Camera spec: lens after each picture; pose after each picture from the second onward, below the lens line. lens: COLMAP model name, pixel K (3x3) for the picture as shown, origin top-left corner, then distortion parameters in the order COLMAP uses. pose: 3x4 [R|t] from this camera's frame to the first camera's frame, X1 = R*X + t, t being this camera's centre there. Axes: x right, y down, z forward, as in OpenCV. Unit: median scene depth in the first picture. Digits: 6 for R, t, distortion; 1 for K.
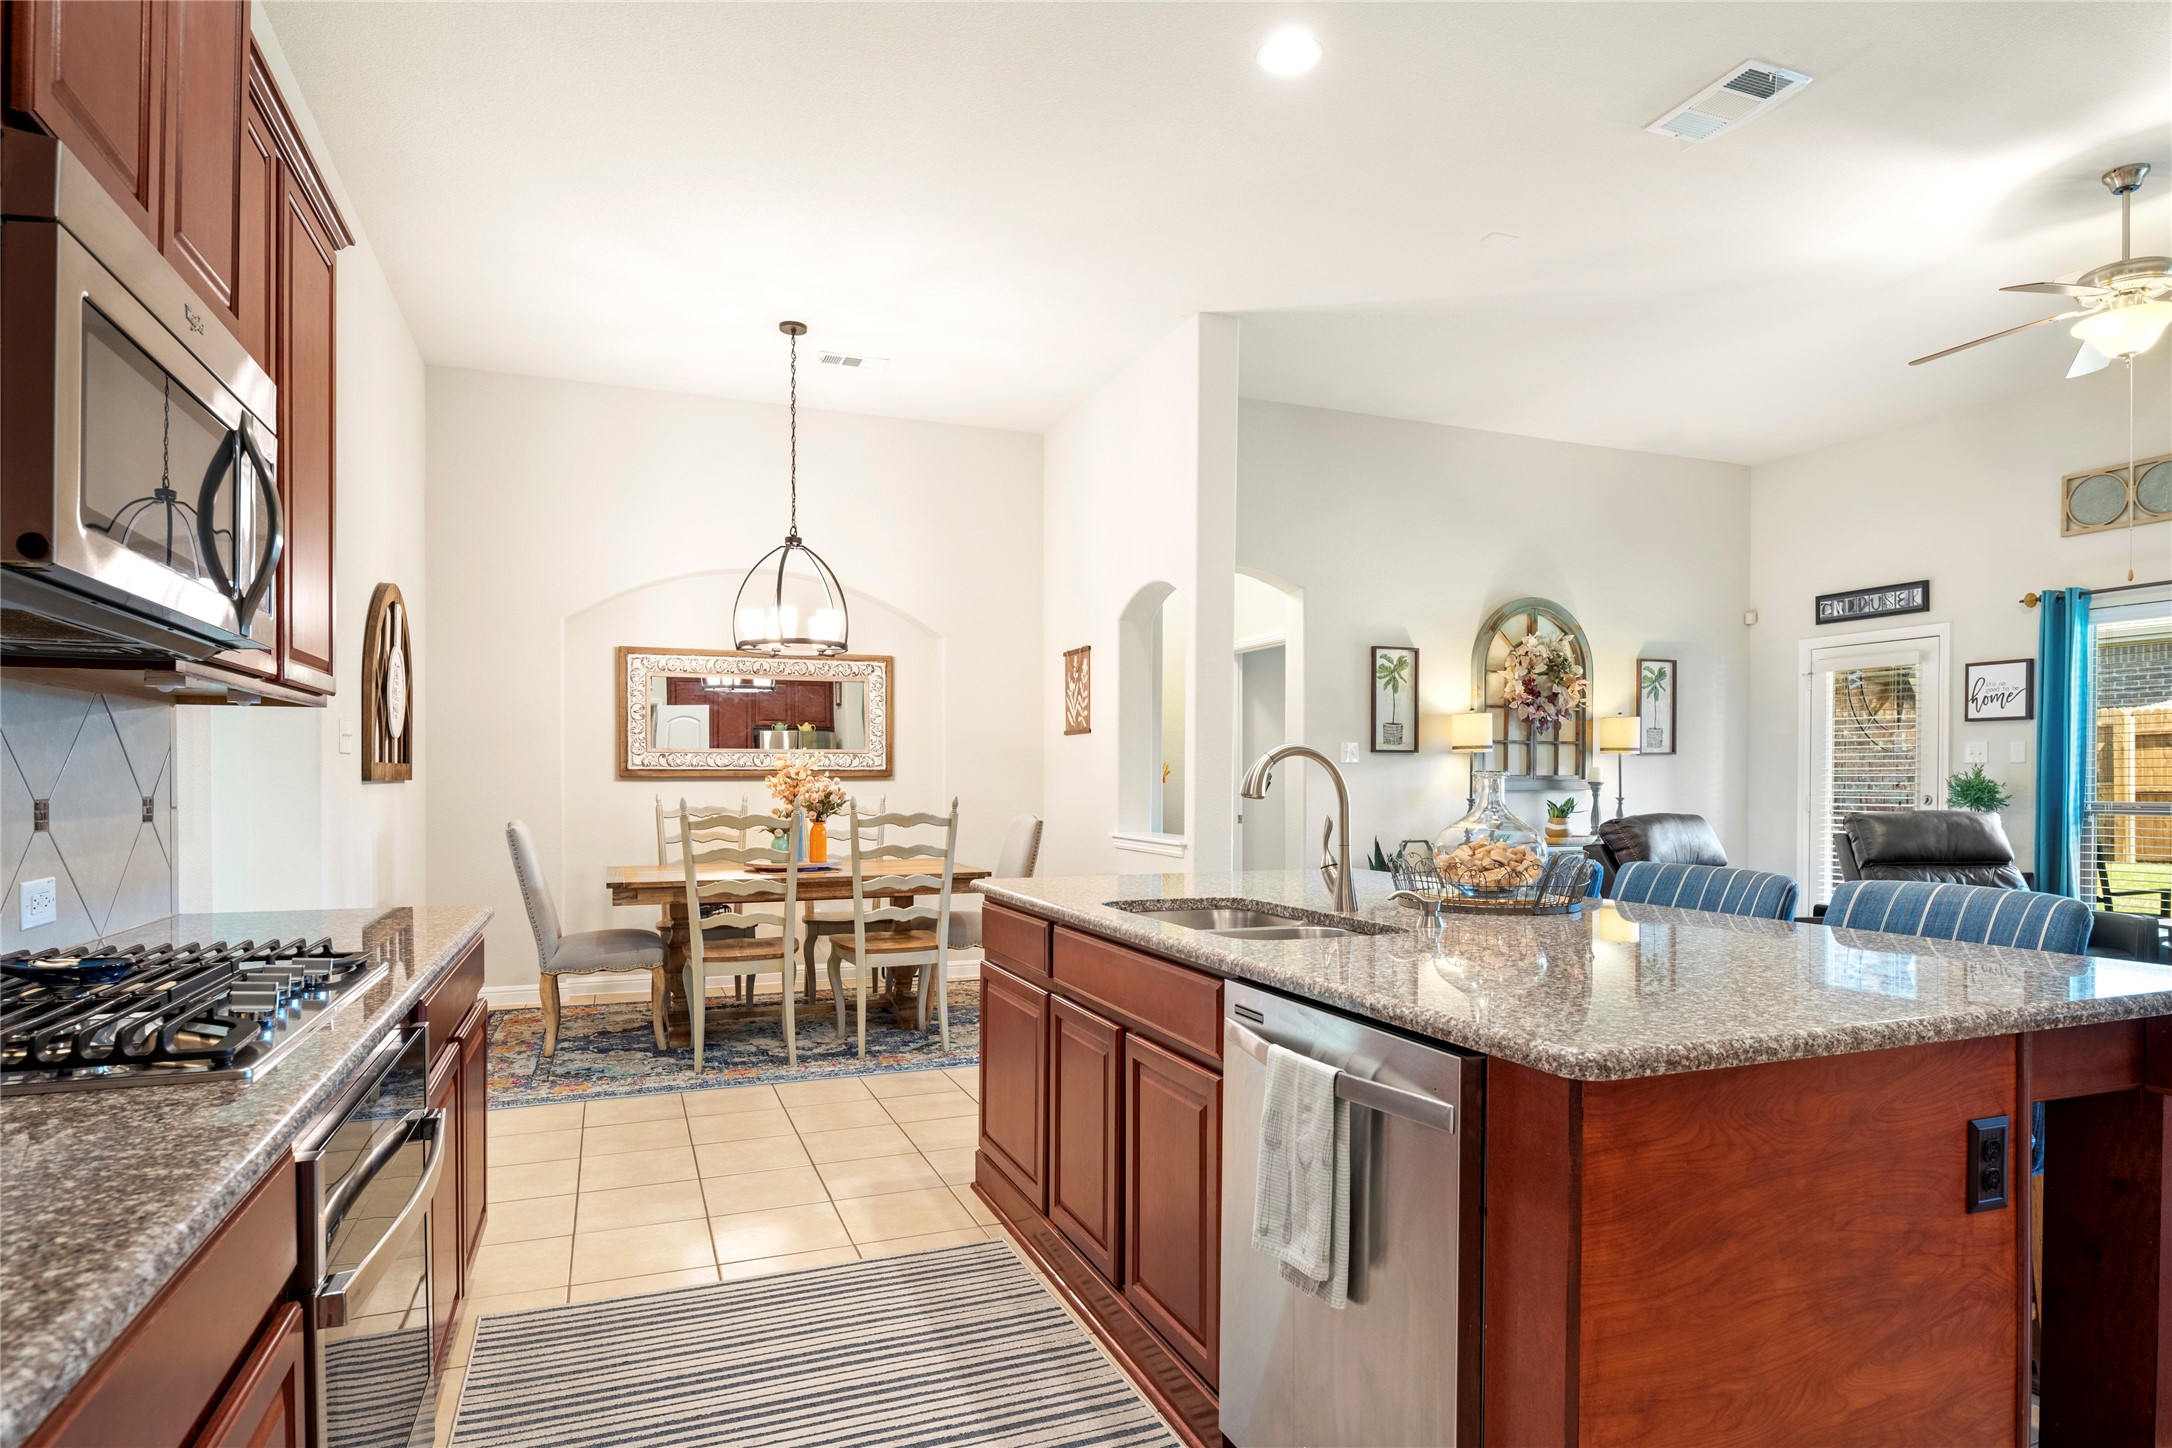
lens RADIAL K [[1178.0, 0, 1073.0], [0, 1178.0, 787.2], [0, 0, 1]] dist [-0.000468, -0.007655]
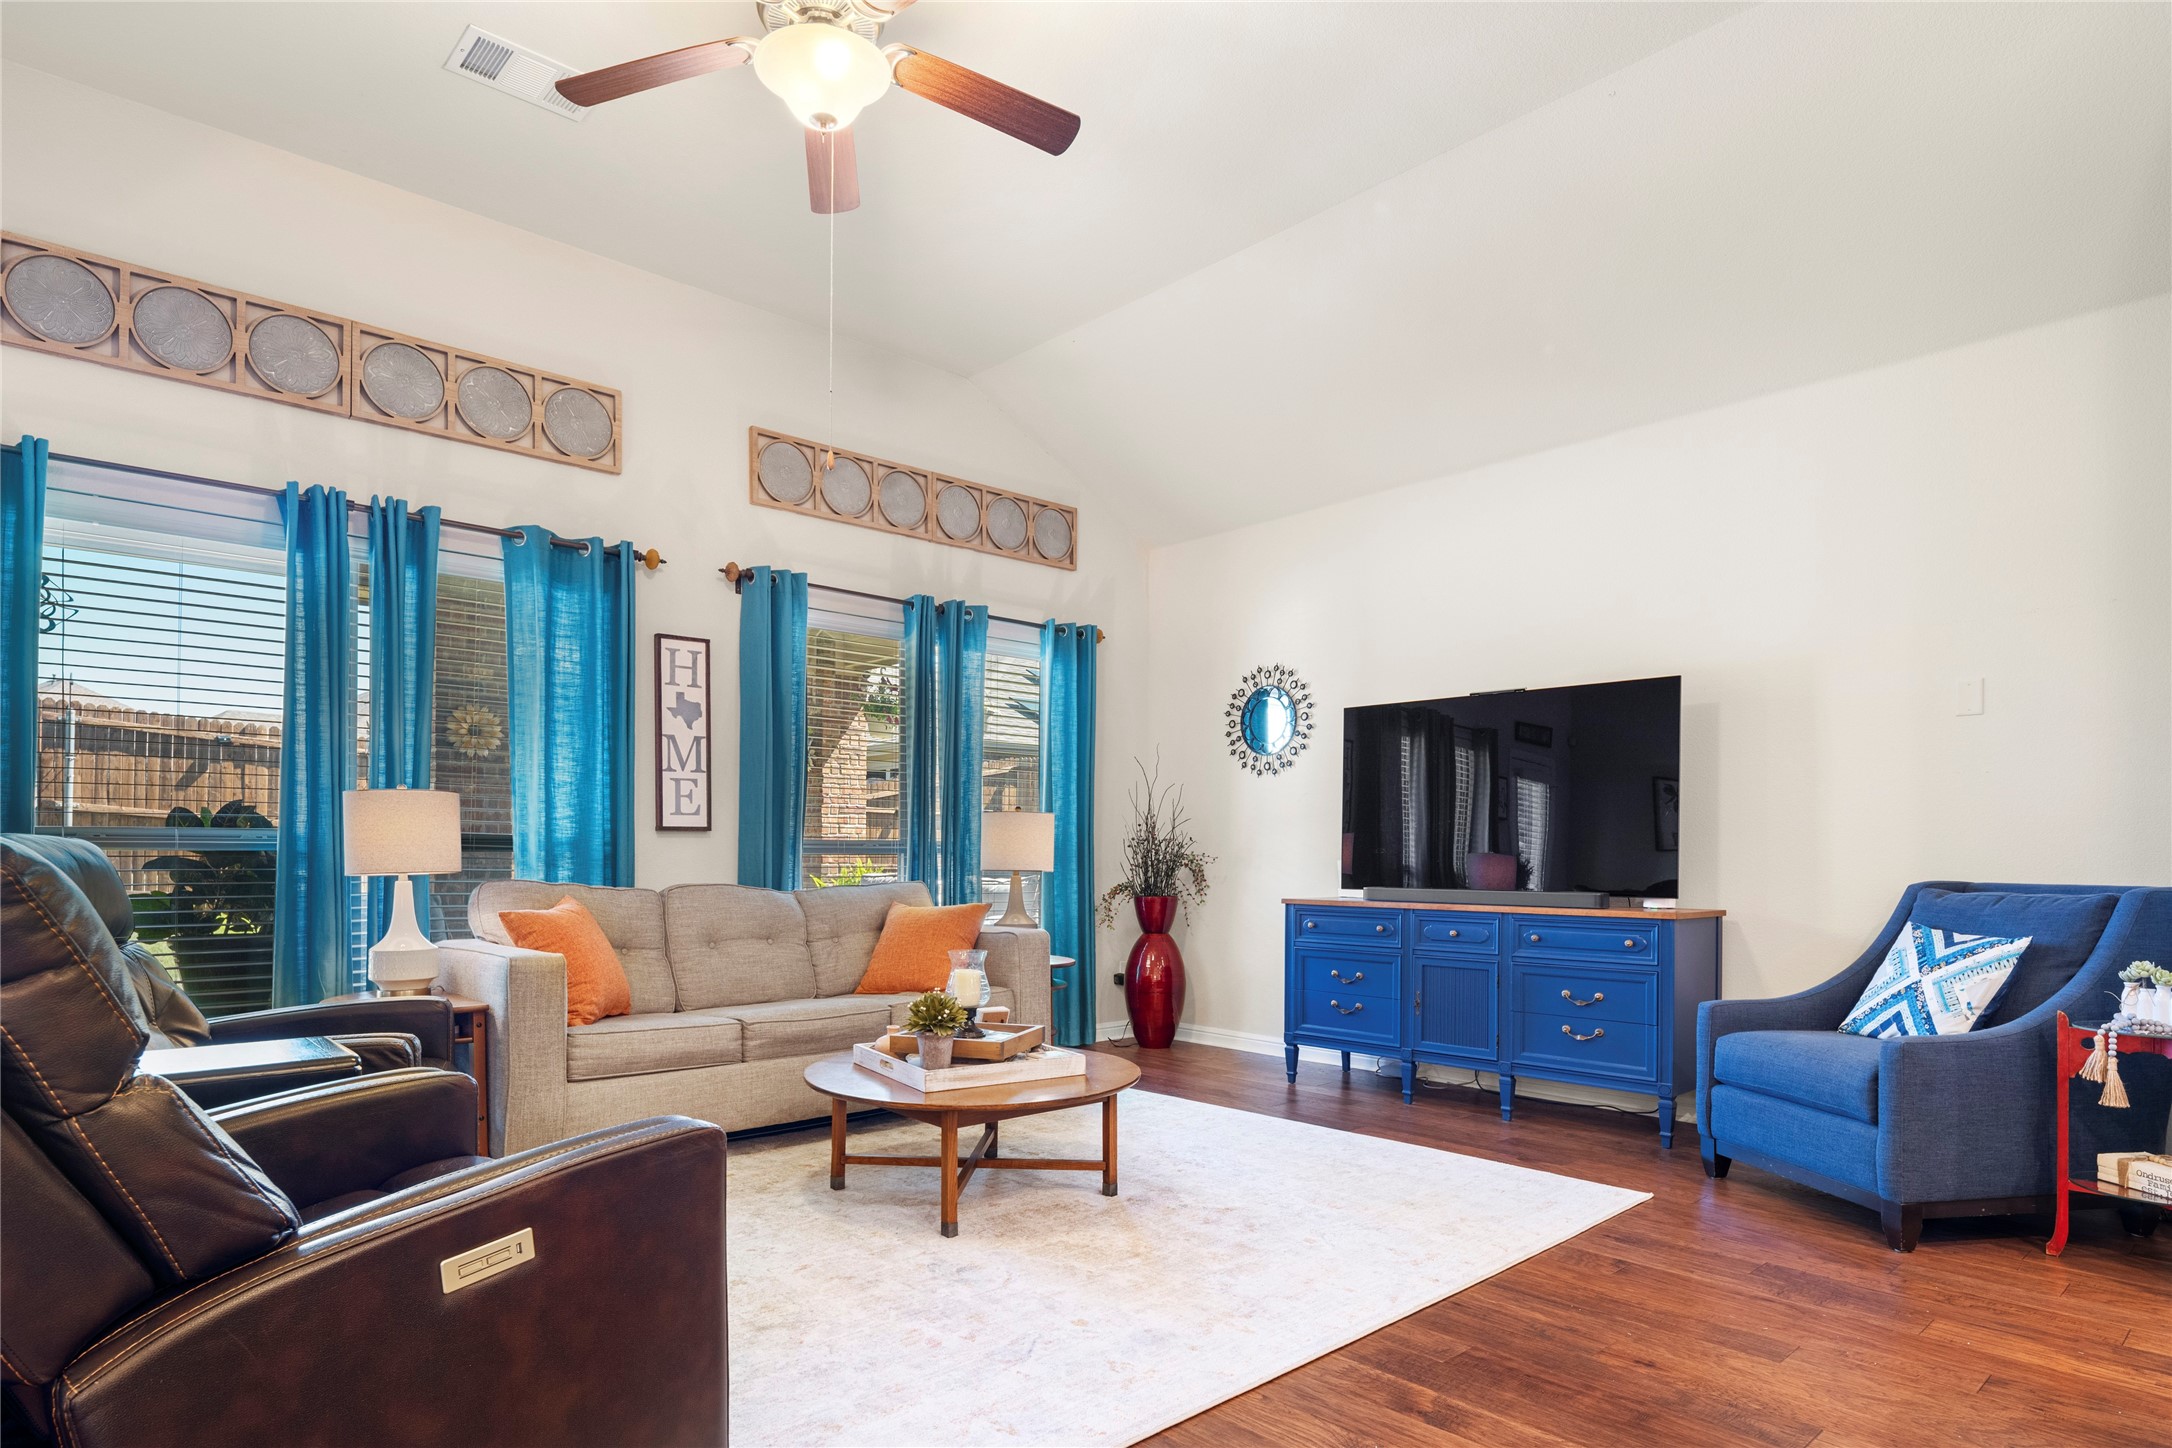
lens RADIAL K [[1178.0, 0, 1054.2], [0, 1178.0, 851.6], [0, 0, 1]] dist [-0.000468, -0.007655]
pose [[-0.350724, 0.000368, 0.936479, 0.153677], [0.000586, 1.000000, -0.000173, 0.023667], [-0.936479, 0.000488, -0.350724, 0.683233]]
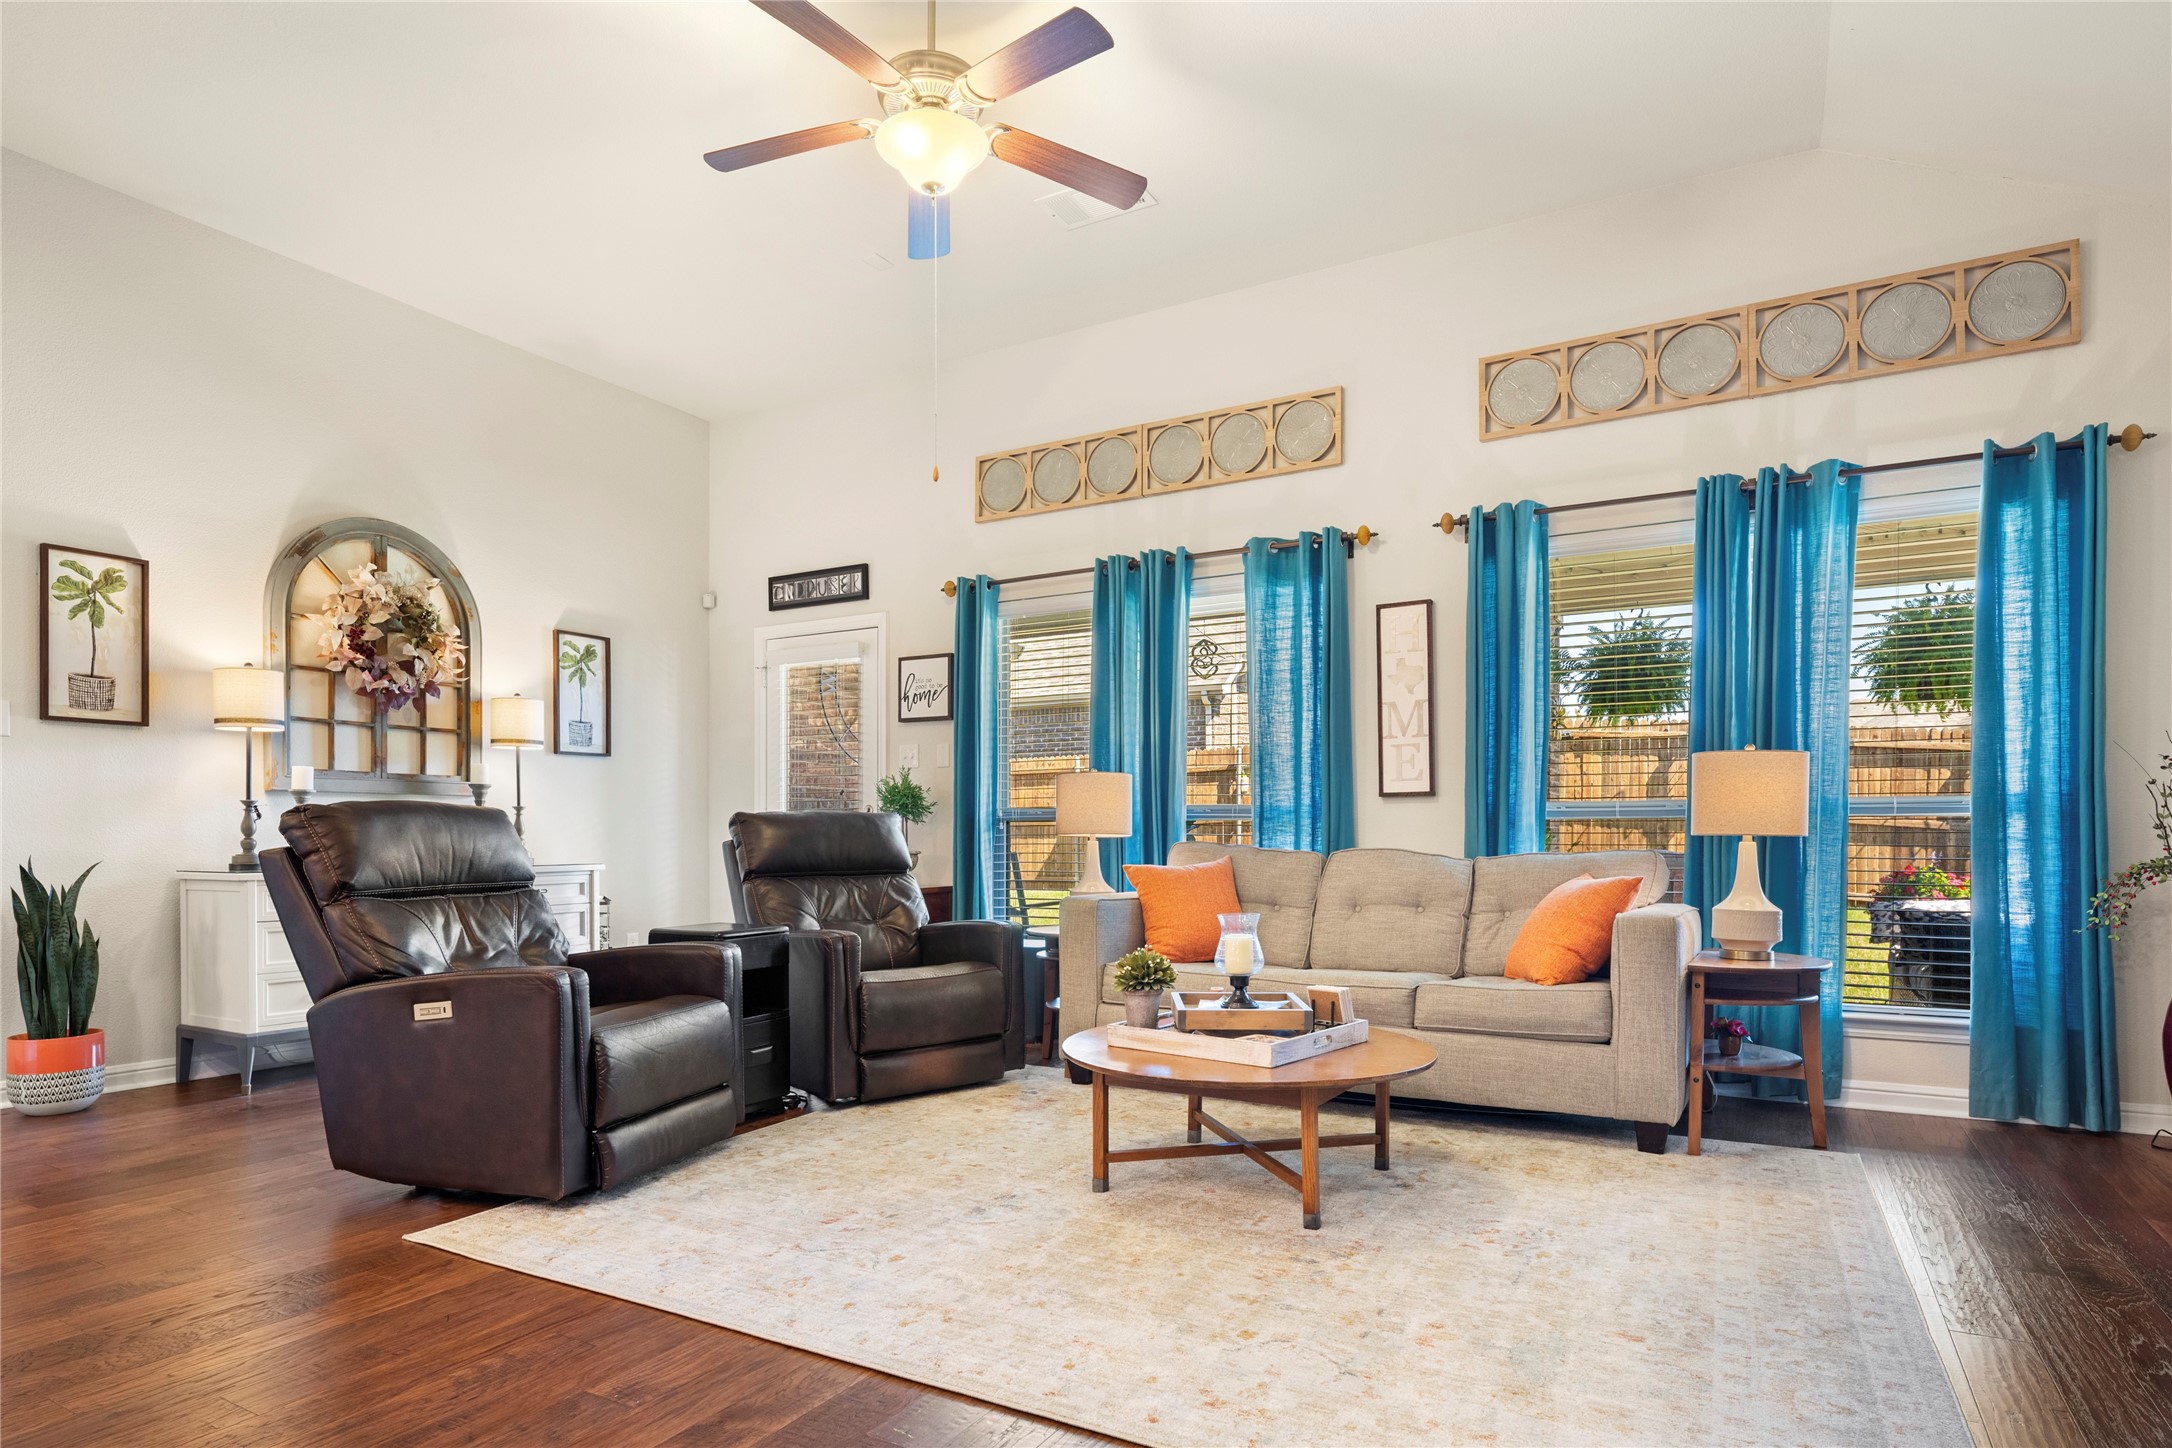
lens RADIAL K [[1178.0, 0, 1084.2], [0, 1178.0, 840.5], [0, 0, 1]] dist [-0.000468, -0.007655]
pose [[0.775113, -0.004383, 0.631808, 0.299462], [0.006054, 0.999982, -0.000489, 0.036683], [-0.631794, 0.004204, 0.775125, 0.209638]]
